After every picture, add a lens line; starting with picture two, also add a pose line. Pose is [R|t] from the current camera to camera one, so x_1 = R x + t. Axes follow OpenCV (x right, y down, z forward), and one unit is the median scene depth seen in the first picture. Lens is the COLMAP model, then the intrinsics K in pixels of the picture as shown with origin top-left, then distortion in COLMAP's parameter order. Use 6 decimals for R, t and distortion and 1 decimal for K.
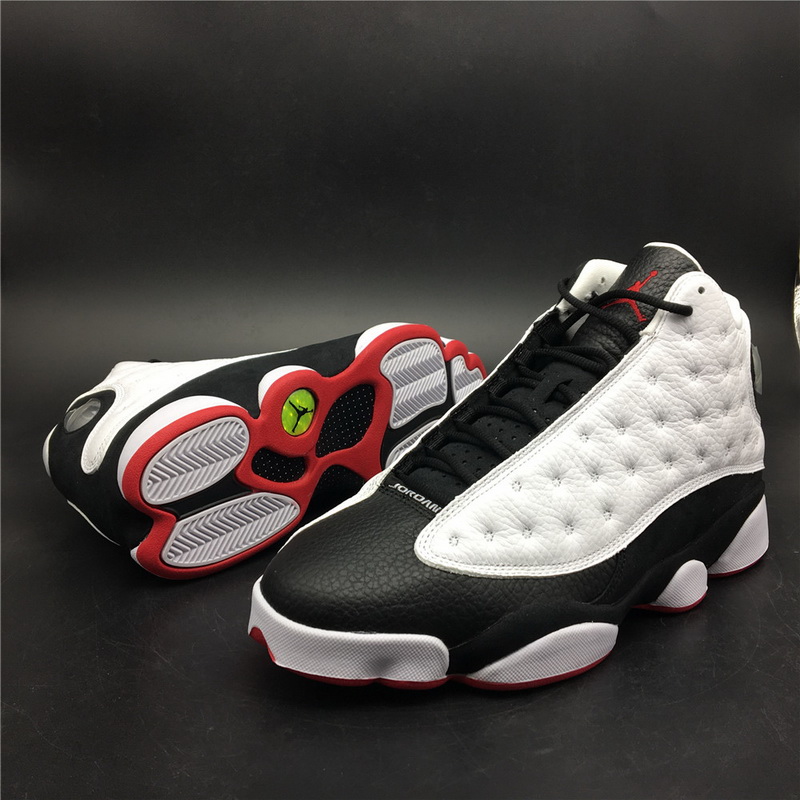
lens RADIAL K [[926.3, 0, 400.0], [0, 926.3, 400.0], [0, 0, 1]] dist [0.122963, -0.375254]
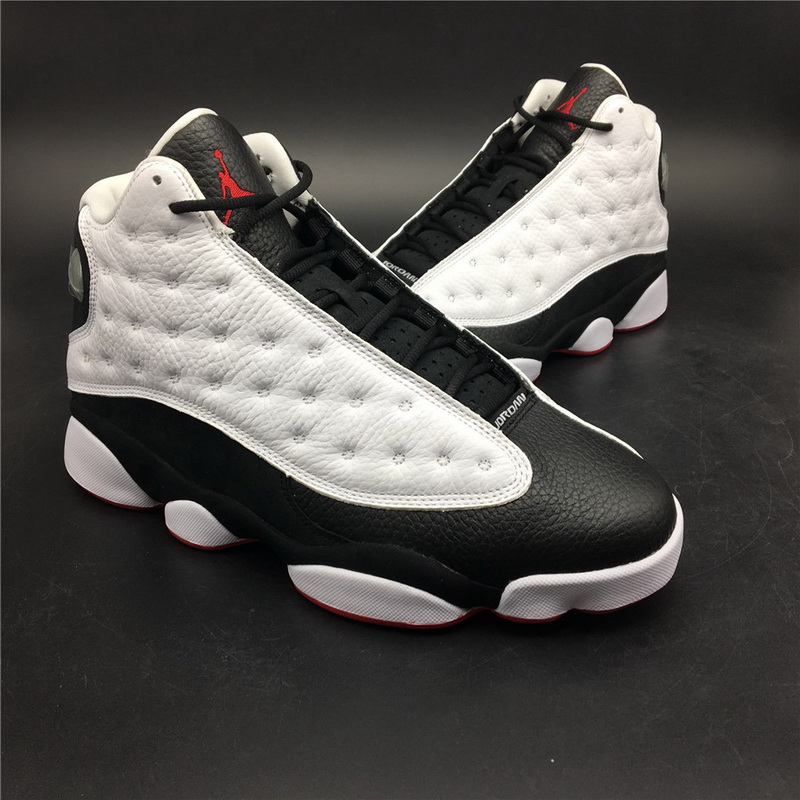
lens RADIAL K [[926.3, 0, 400.0], [0, 926.3, 400.0], [0, 0, 1]] dist [0.122963, -0.375254]
pose [[0.999709, 0.002885, 0.023932, -0.013527], [-0.008397, 0.972314, 0.233527, -0.027464], [-0.022596, -0.233660, 0.972056, -0.349186]]
